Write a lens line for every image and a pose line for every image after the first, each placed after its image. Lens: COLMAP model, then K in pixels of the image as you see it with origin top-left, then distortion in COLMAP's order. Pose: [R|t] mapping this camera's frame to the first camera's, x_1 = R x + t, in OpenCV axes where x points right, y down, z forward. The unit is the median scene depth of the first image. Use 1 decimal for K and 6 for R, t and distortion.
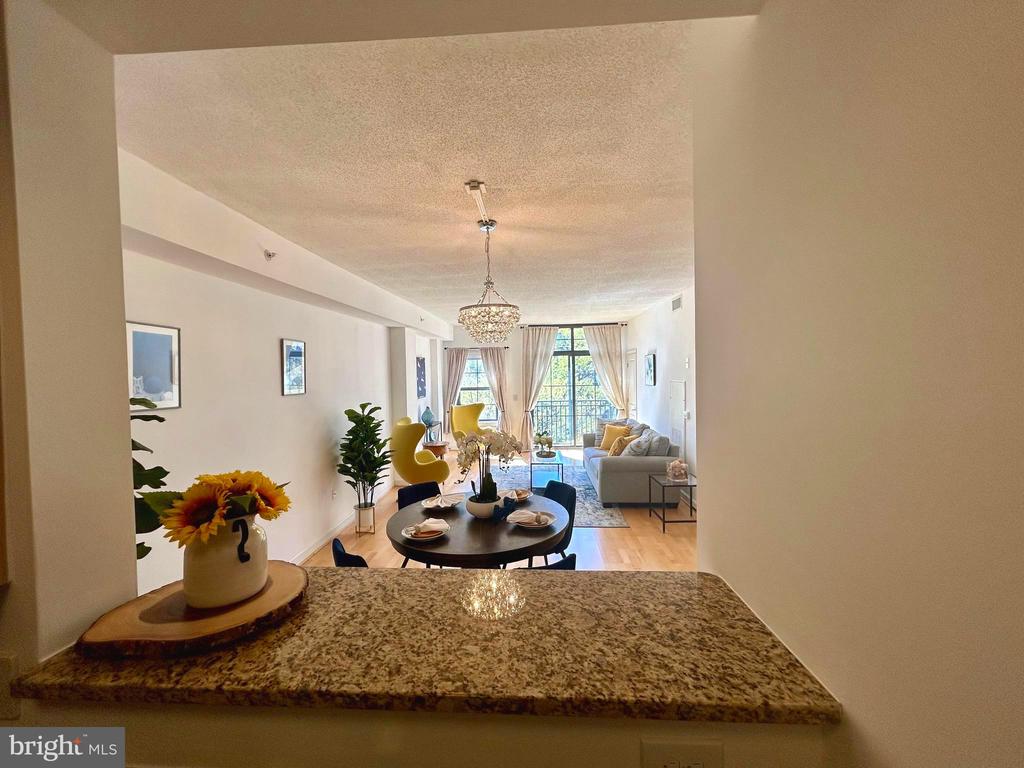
lens RADIAL K [[416.3, 0, 513.4], [0, 416.3, 383.1], [0, 0, 1]] dist [-0.000840, 0.001355]
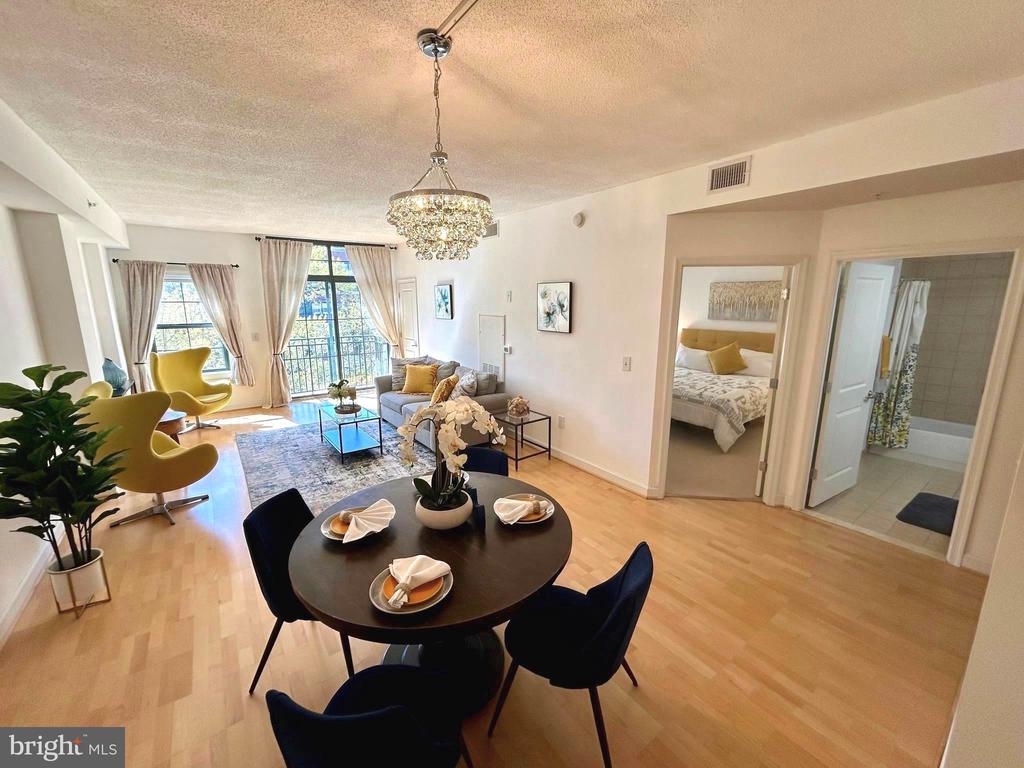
lens RADIAL K [[416.3, 0, 512.4], [0, 416.3, 383.3], [0, 0, 1]] dist [-0.000840, 0.001355]
pose [[0.768904, -0.110325, 0.629774, -0.165129], [0.003628, 0.985737, 0.168253, -0.009087], [-0.639354, -0.127085, 0.758338, 0.189967]]
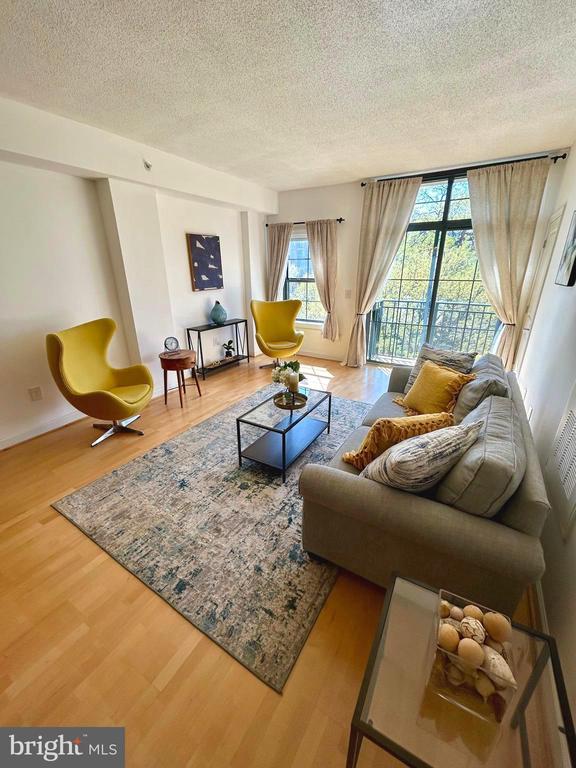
lens RADIAL K [[312.2, 0, 288.6], [0, 312.2, 384.4], [0, 0, 1]] dist [-0.000840, 0.001355]
pose [[0.886292, 0.176658, -0.428109, 0.247926], [-0.023694, 0.940476, 0.339033, -0.001156], [0.462519, -0.290339, 0.837722, 0.595623]]
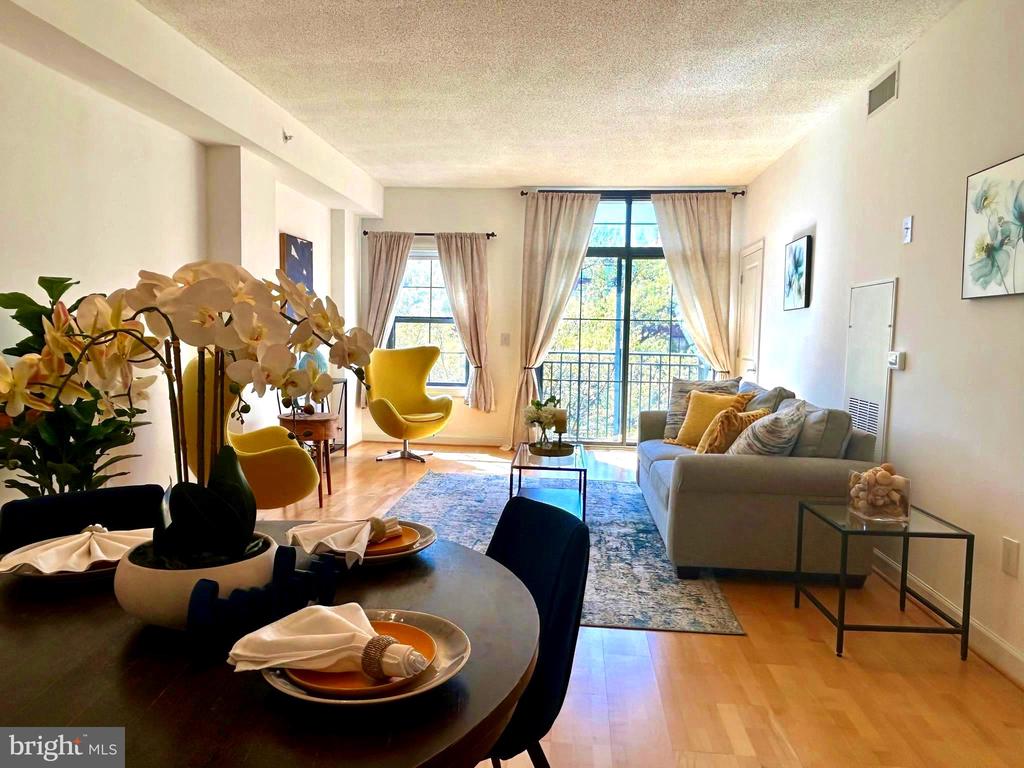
lens RADIAL K [[692.2, 0, 514.7], [0, 692.2, 382.1], [0, 0, 1]] dist [0.004224, -0.008657]
pose [[0.998875, 0.040315, -0.024981, 0.052178], [-0.039182, 0.998250, 0.044281, 0.066279], [0.026723, -0.043253, 0.998707, 0.258680]]
